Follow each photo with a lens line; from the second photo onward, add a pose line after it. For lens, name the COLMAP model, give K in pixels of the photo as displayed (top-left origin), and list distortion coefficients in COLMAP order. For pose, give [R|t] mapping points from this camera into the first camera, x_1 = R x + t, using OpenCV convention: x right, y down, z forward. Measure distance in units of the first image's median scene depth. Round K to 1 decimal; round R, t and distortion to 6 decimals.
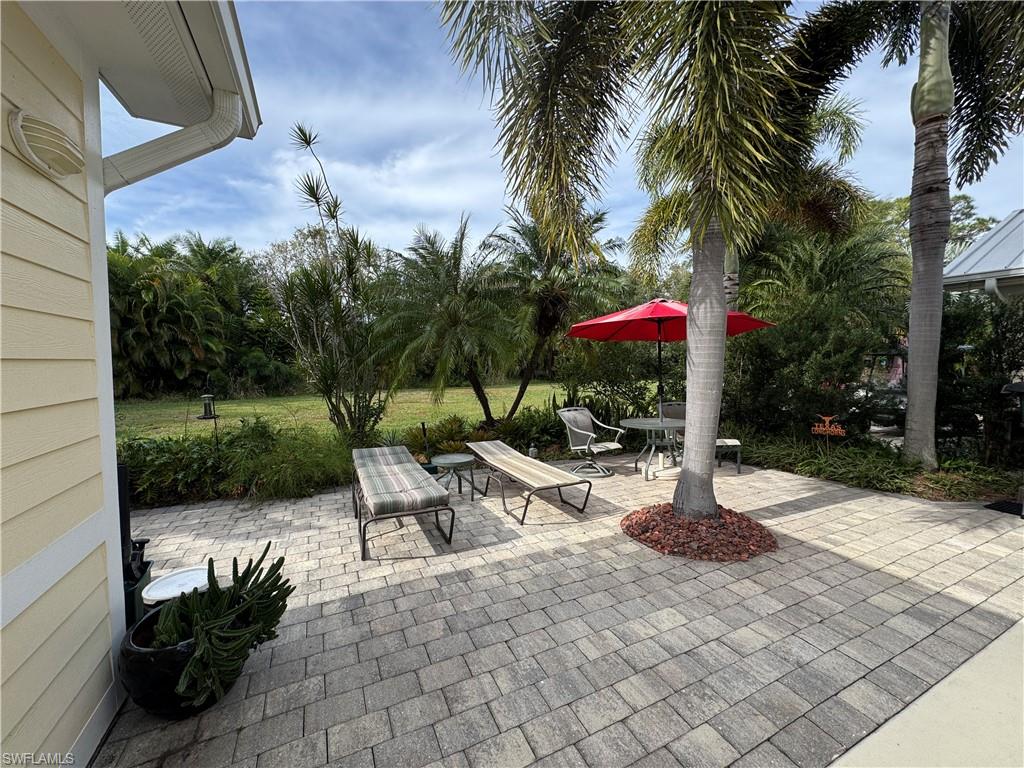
lens RADIAL K [[409.0, 0, 514.9], [0, 409.0, 382.7], [0, 0, 1]] dist [-0.003447, 0.000756]
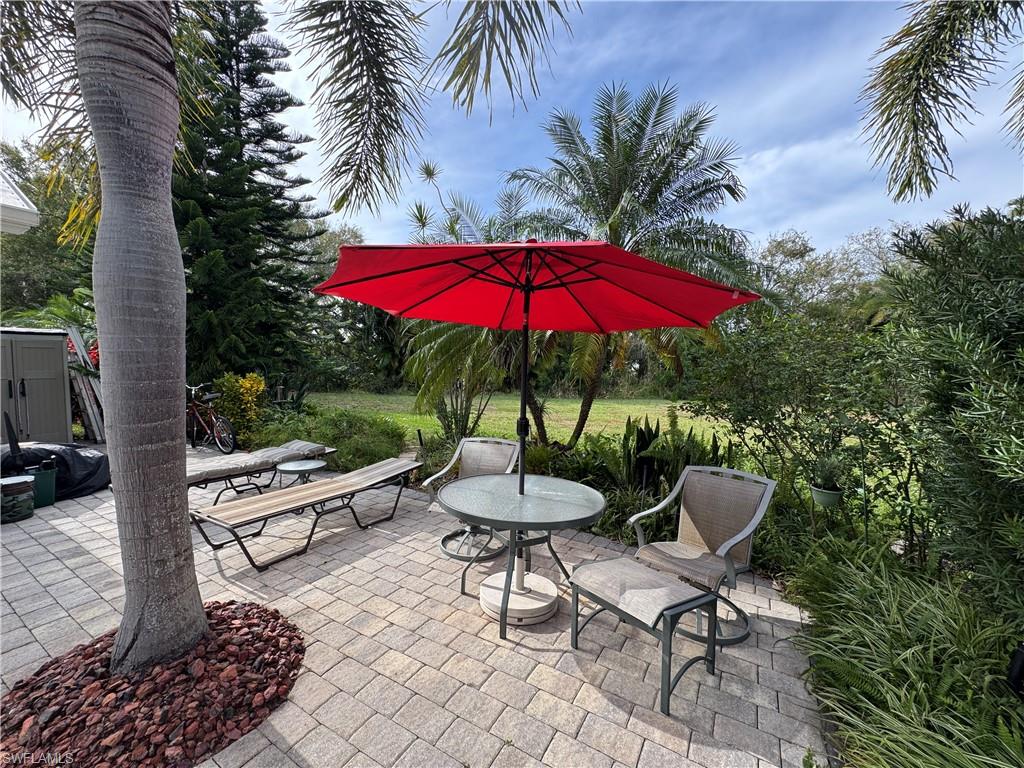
lens RADIAL K [[419.1, 0, 518.2], [0, 419.1, 388.2], [0, 0, 1]] dist [-0.000628, -0.000462]
pose [[0.550718, 0.052745, -0.833024, 0.296776], [-0.058029, 0.998006, 0.024828, -0.015300], [0.832672, 0.034667, 0.552680, 0.279512]]
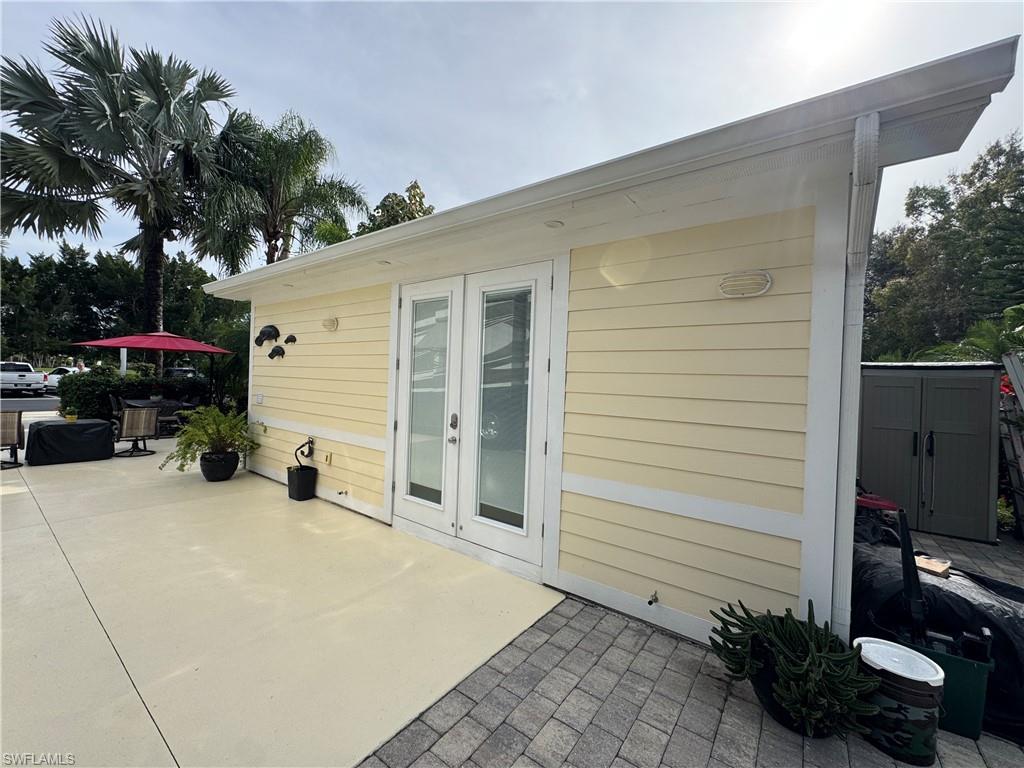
lens RADIAL K [[409.0, 0, 506.8], [0, 409.0, 382.4], [0, 0, 1]] dist [-0.003447, 0.000756]
pose [[-0.884019, -0.034374, -0.466185, 0.046791], [-0.066176, 0.996451, 0.052015, -0.015751], [0.462743, 0.076833, -0.883157, 0.201539]]
